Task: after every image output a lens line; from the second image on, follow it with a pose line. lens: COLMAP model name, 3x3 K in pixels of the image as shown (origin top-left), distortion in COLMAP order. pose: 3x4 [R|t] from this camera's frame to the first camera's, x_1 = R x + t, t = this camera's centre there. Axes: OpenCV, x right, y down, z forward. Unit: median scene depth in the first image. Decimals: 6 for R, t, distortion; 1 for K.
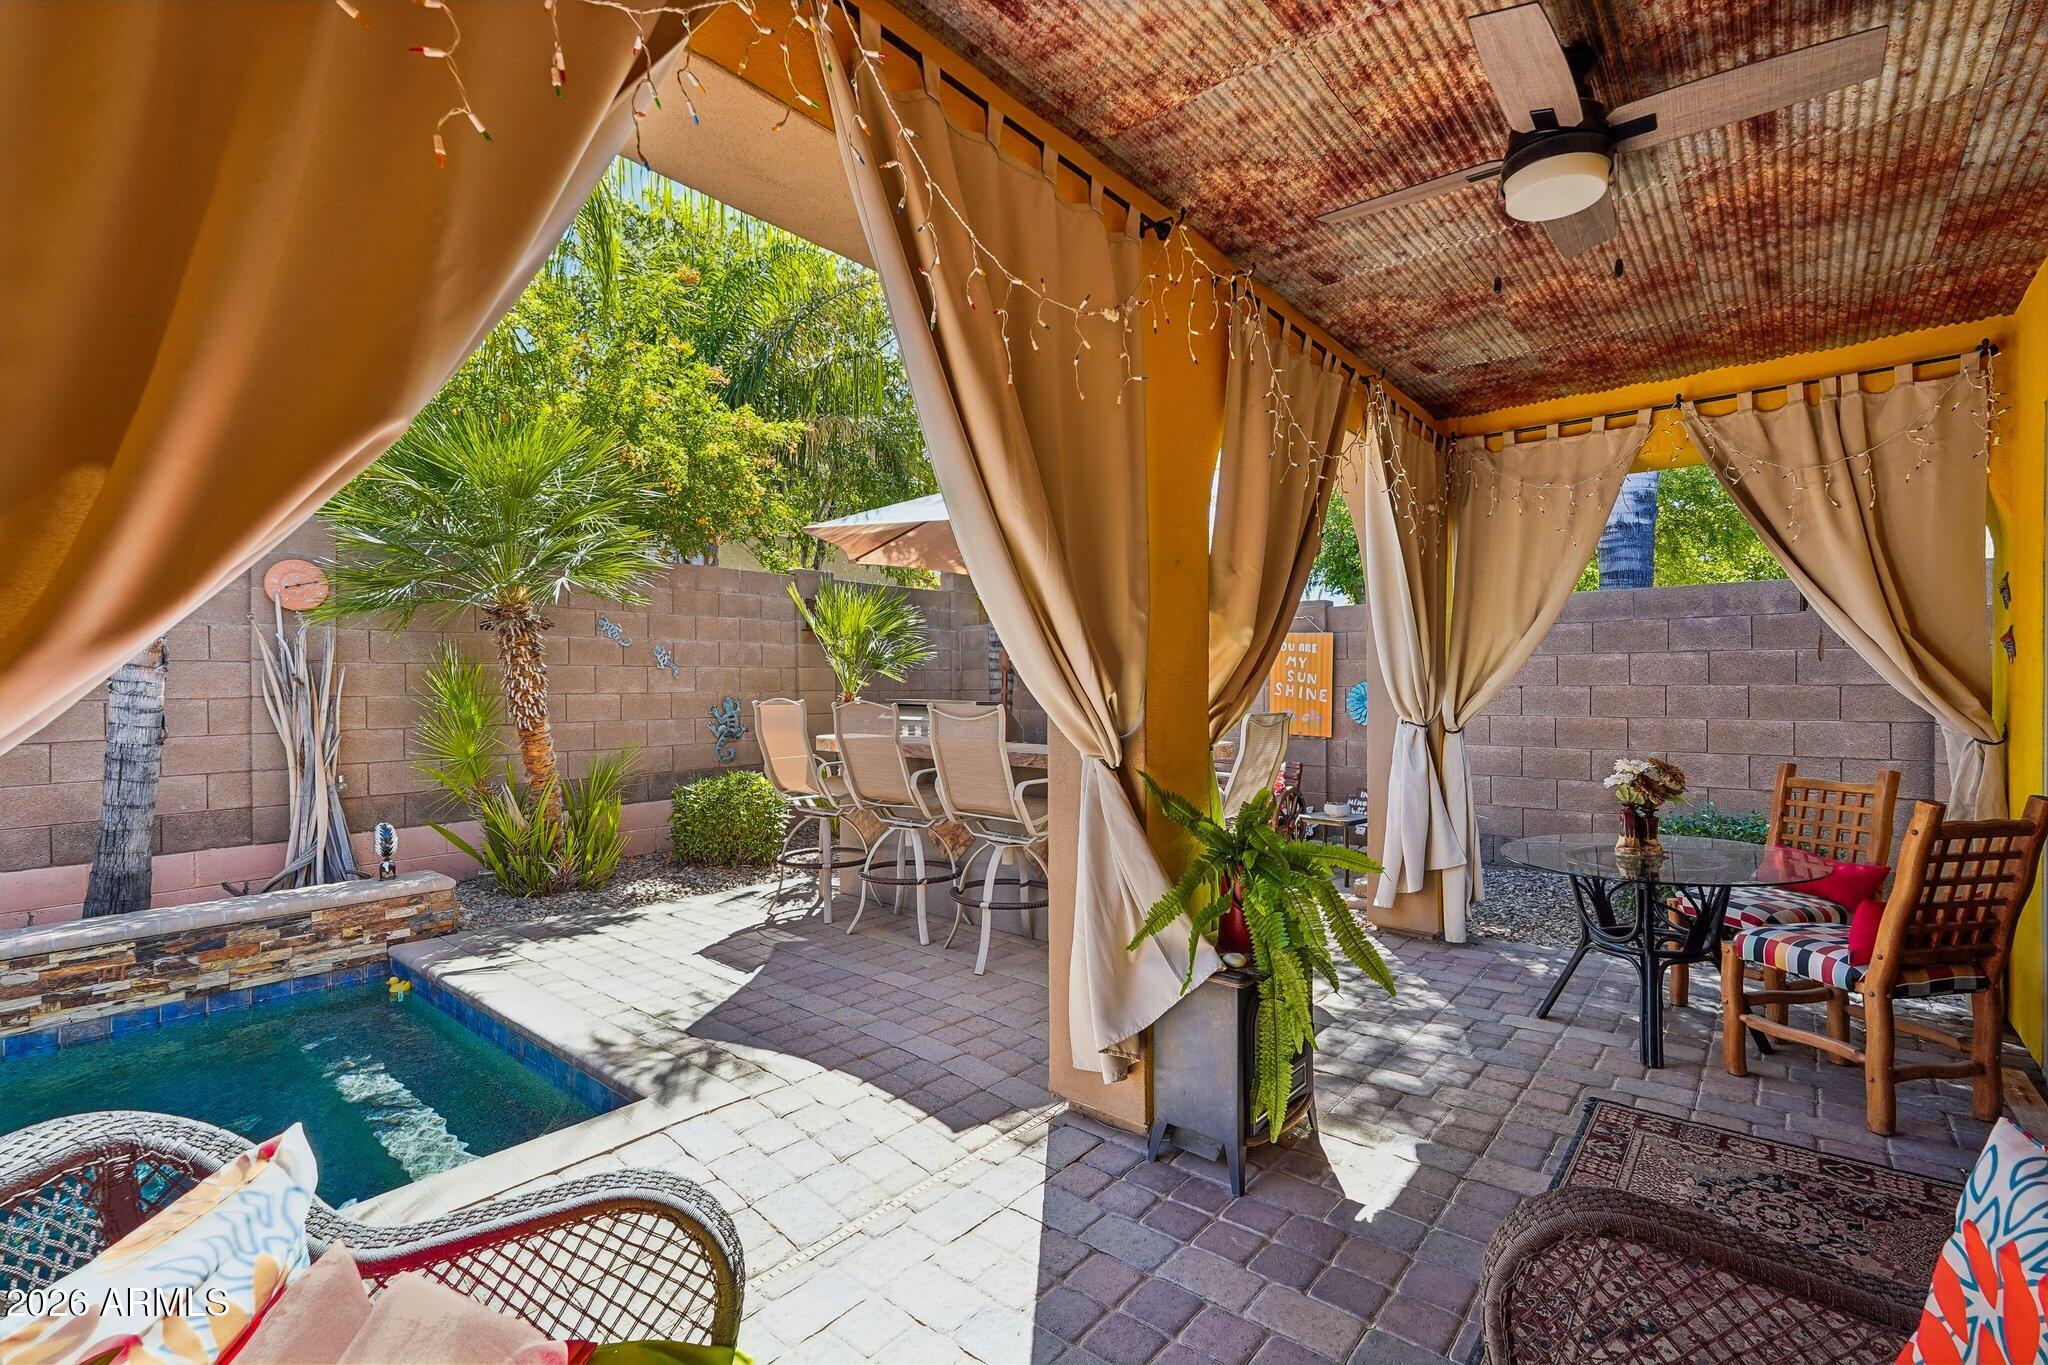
lens RADIAL K [[907.6, 0, 1021.6], [0, 907.6, 687.7], [0, 0, 1]] dist [-0.000365, 0.003915]
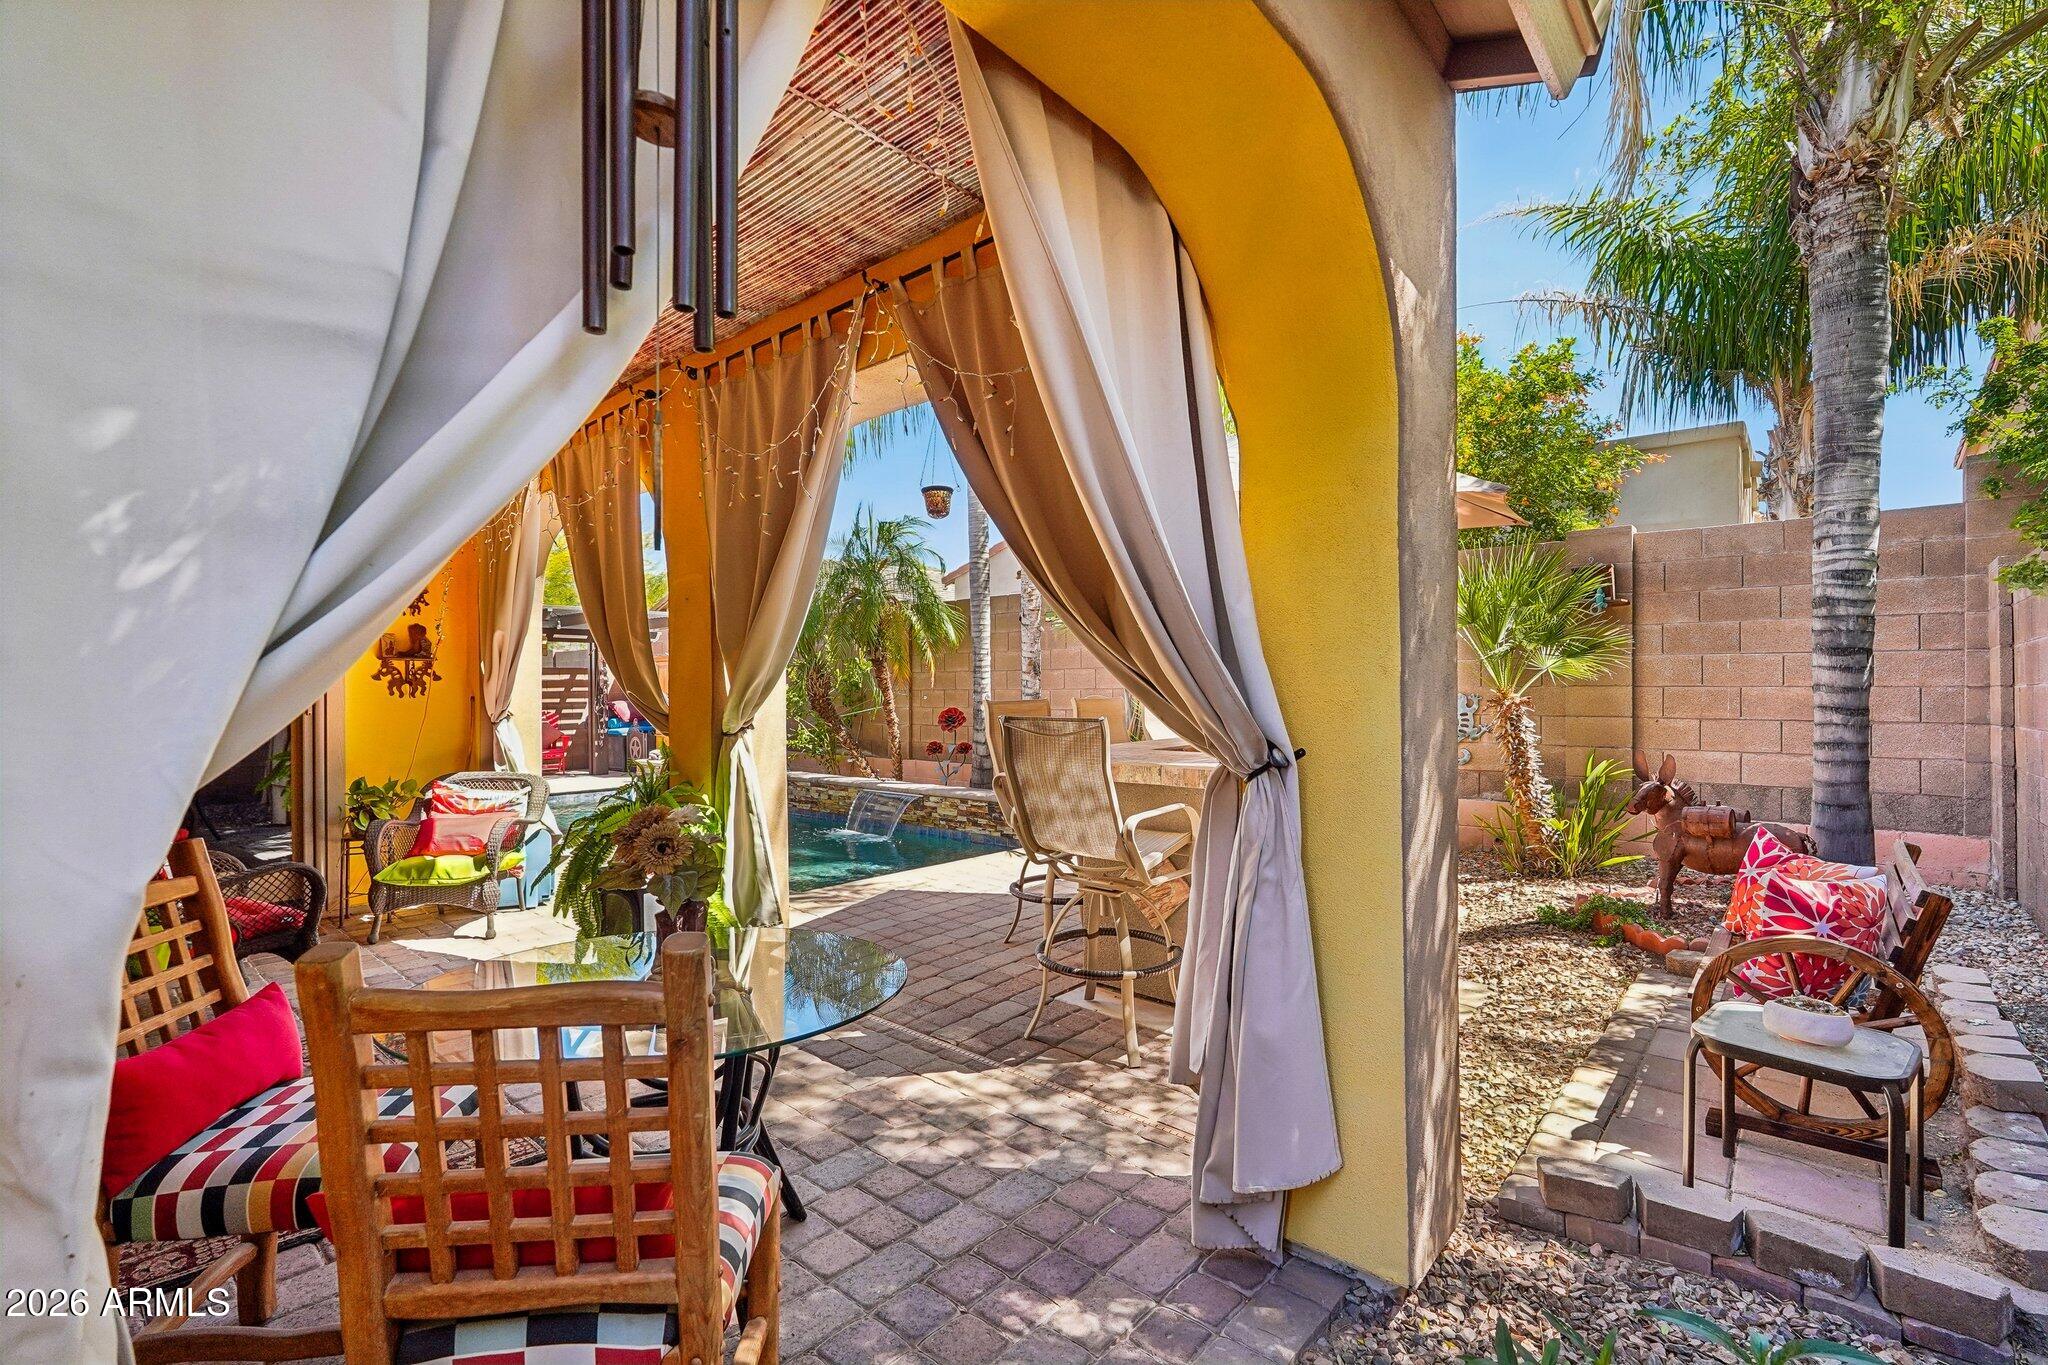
lens RADIAL K [[907.6, 0, 1021.6], [0, 907.6, 687.7], [0, 0, 1]] dist [-0.000365, 0.003915]
pose [[-0.033599, 0.001557, -0.999434, 1.230853], [-0.001587, 0.999997, 0.001611, 0.002764], [0.999434, 0.001640, -0.033596, 1.214195]]
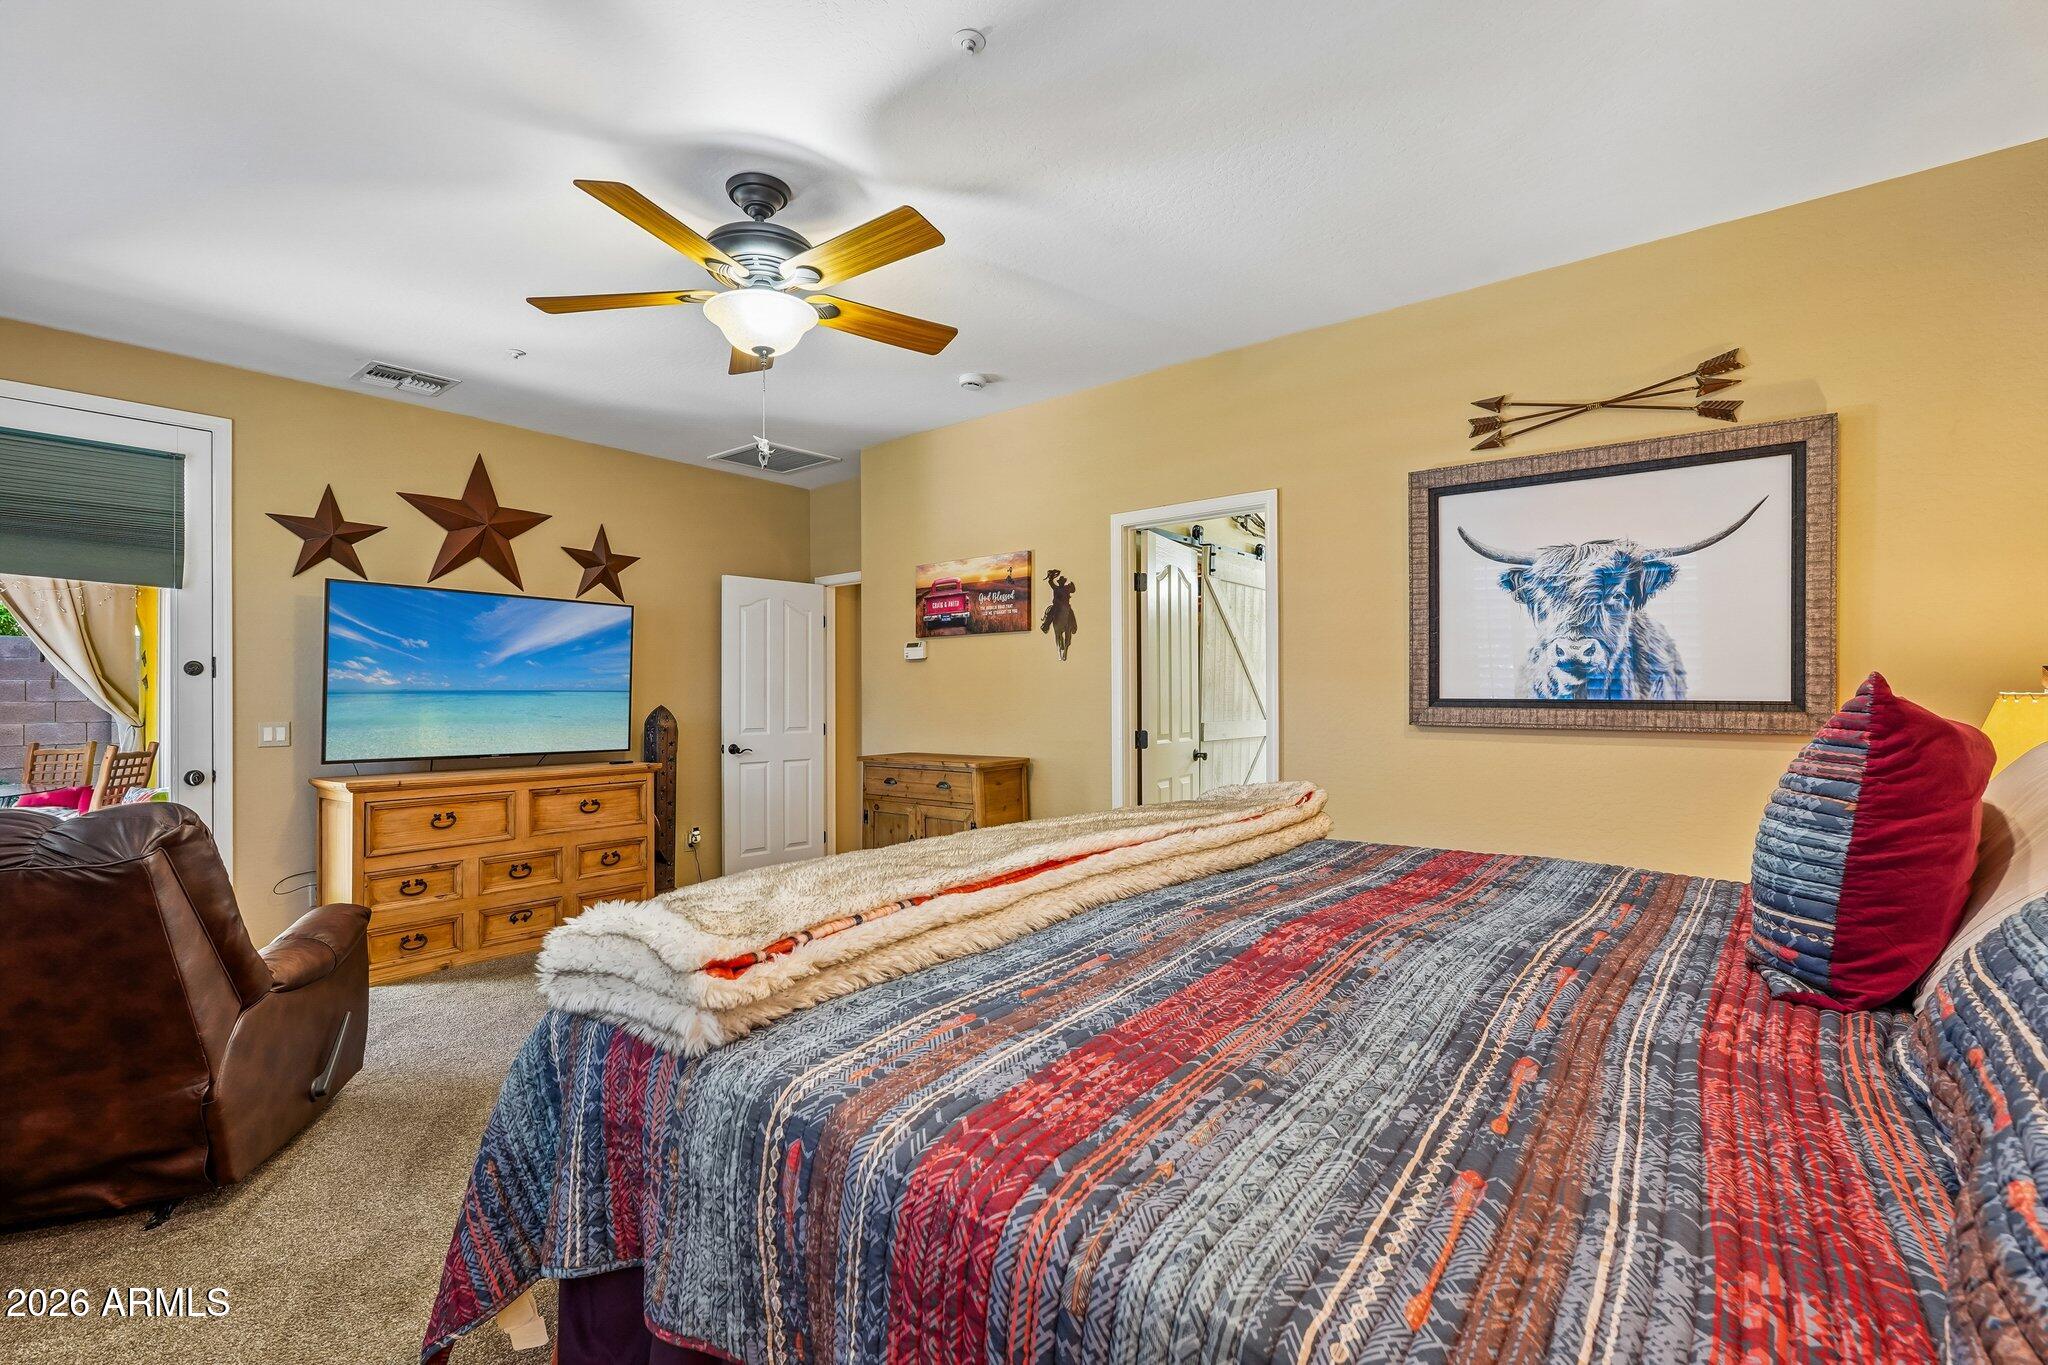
lens RADIAL K [[907.6, 0, 1021.6], [0, 907.6, 687.7], [0, 0, 1]] dist [-0.000365, 0.003915]
pose [[-0.006528, 0.010728, 0.999921, -1.162444], [0.007451, 0.999915, -0.010679, 0.004700], [-0.999951, 0.007380, -0.006608, -1.131851]]
